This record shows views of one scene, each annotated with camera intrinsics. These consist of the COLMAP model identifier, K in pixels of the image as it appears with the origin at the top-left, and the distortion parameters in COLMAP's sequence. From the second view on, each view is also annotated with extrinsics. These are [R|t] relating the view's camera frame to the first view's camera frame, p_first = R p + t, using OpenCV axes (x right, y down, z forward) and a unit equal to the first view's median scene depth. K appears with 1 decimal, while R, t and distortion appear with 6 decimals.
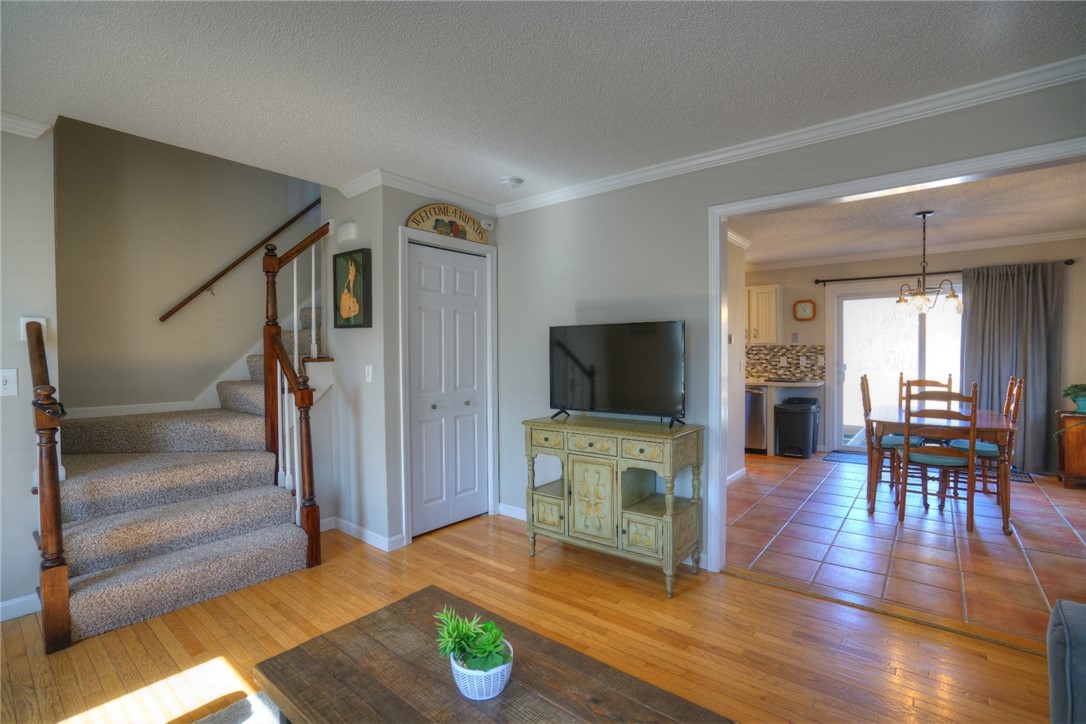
lens RADIAL K [[492.3, 0, 543.2], [0, 492.3, 362.7], [0, 0, 1]] dist [-0.038872, 0.009959]
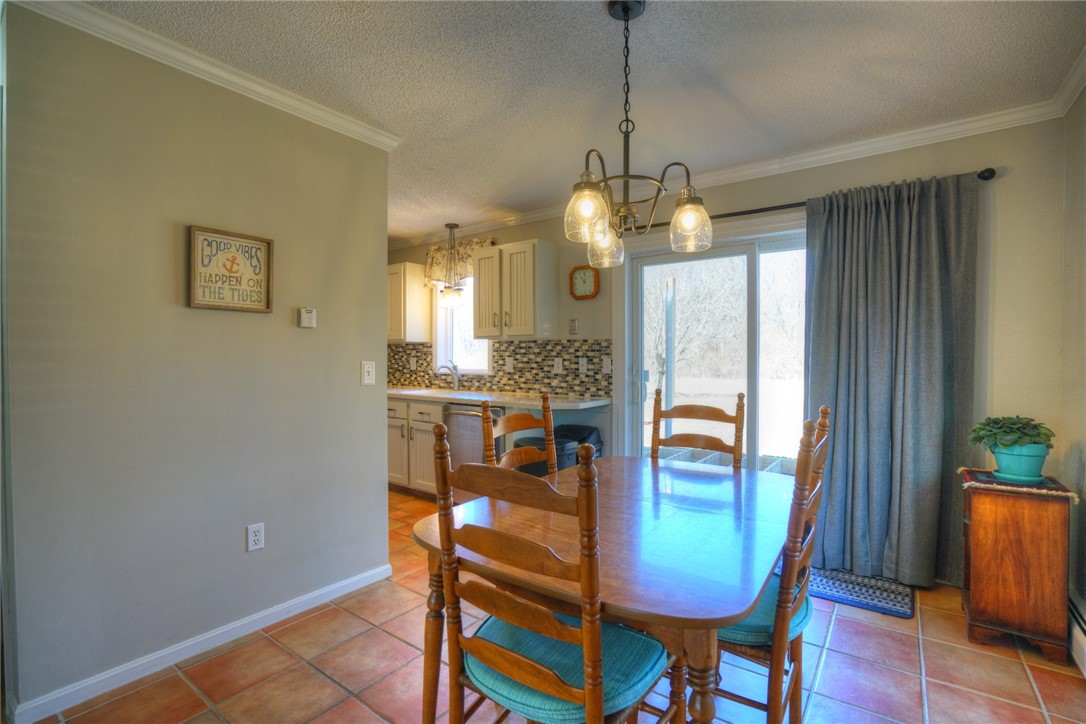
lens RADIAL K [[492.3, 0, 543.5], [0, 492.3, 363.5], [0, 0, 1]] dist [-0.038872, 0.009959]
pose [[0.998485, 0.009623, 0.054171, 0.461398], [-0.009236, 0.999930, -0.007402, -0.000482], [-0.054238, 0.006890, 0.998504, 0.392591]]
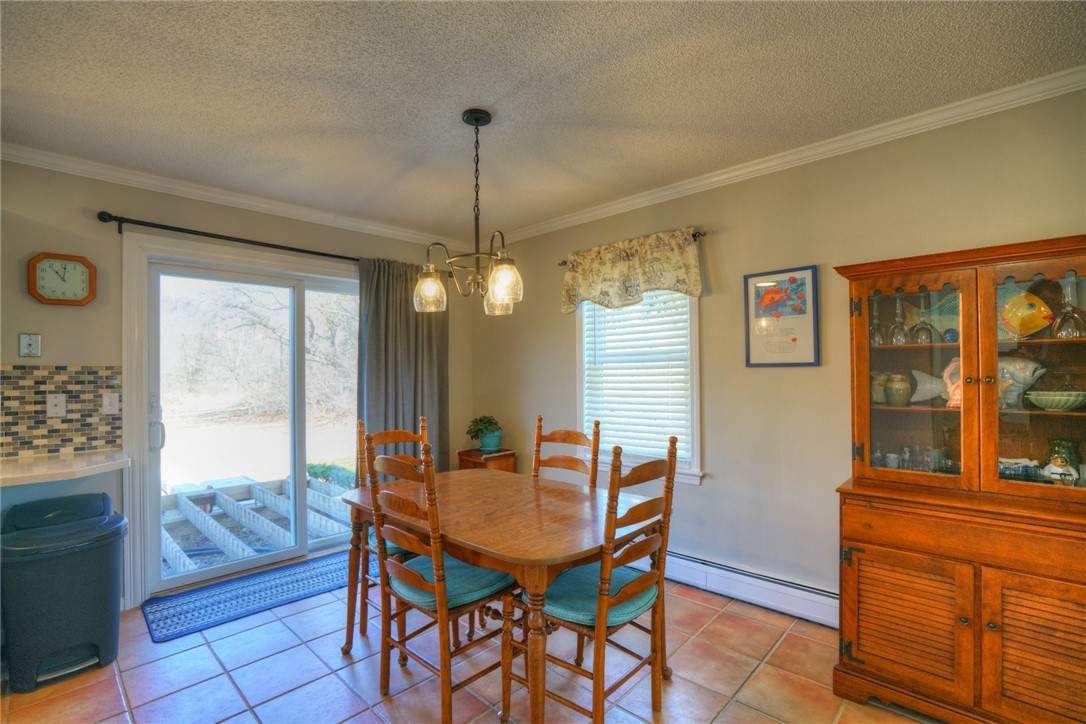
lens RADIAL K [[492.3, 0, 544.8], [0, 492.3, 368.2], [0, 0, 1]] dist [-0.038872, 0.009959]
pose [[0.073085, 0.013114, 0.997239, 0.174897], [0.024128, 0.999598, -0.014914, -0.018627], [-0.997034, 0.025151, 0.072739, 0.585187]]
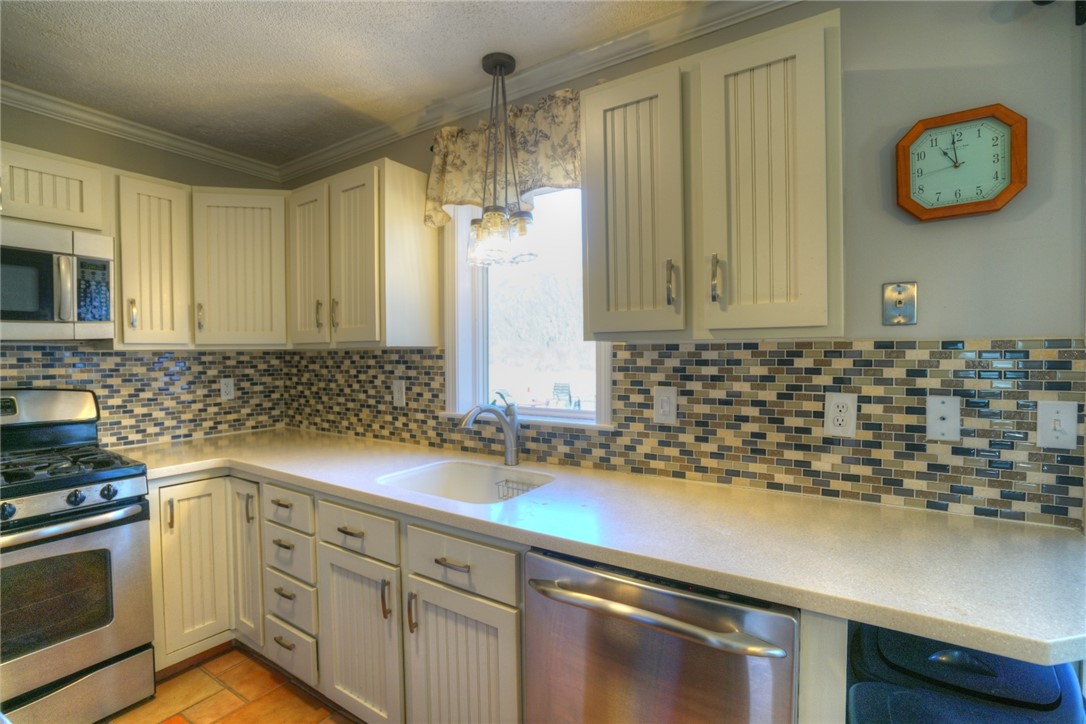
lens RADIAL K [[492.3, 0, 537.6], [0, 492.3, 361.0], [0, 0, 1]] dist [-0.038872, 0.009959]
pose [[0.993843, -0.001759, 0.110786, 0.350992], [0.002376, 0.999982, -0.005439, -0.027188], [-0.110775, 0.005669, 0.993829, 0.840138]]
